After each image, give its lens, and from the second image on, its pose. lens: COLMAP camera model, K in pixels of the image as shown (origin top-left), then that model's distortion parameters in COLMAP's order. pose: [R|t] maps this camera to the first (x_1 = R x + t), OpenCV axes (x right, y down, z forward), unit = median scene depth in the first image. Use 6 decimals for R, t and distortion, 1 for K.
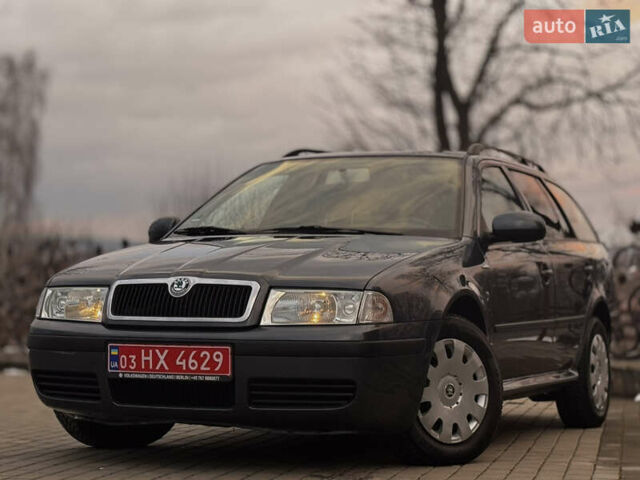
lens RADIAL K [[1808.0, 0, 320.0], [0, 1808.0, 240.0], [0, 0, 1]] dist [0.060811, -0.405541]
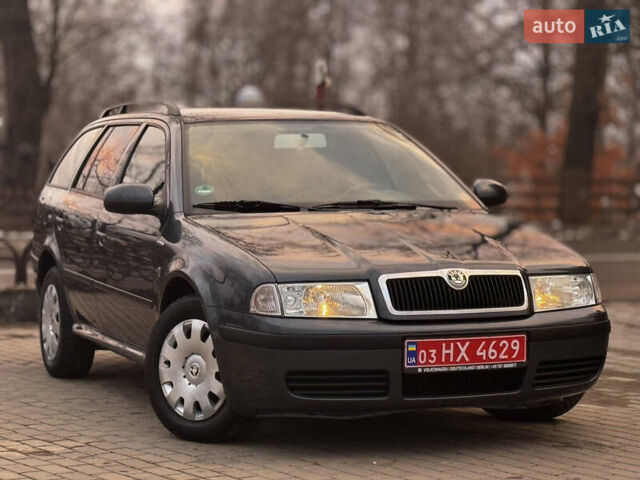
lens RADIAL K [[1861.0, 0, 320.0], [0, 1861.0, 240.0], [0, 0, 1]] dist [0.075937, -0.175502]
pose [[0.700415, -0.054074, 0.711684, -0.891055], [-0.012366, 0.996057, 0.087851, -0.089117], [-0.713628, -0.070332, 0.696985, 0.319403]]
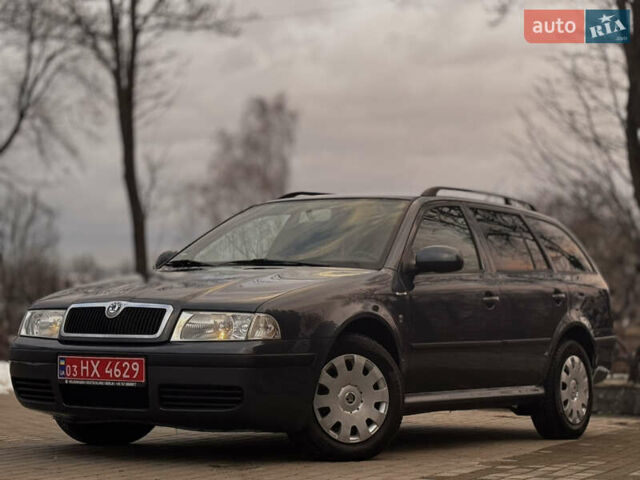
lens RADIAL K [[1808.0, 0, 320.0], [0, 1808.0, 240.0], [0, 0, 1]] dist [0.060811, -0.405541]
pose [[0.984164, -0.004020, -0.177217, 0.277248], [0.000892, 0.999842, -0.017730, 0.000861], [0.177260, 0.017291, 0.984012, -0.177150]]
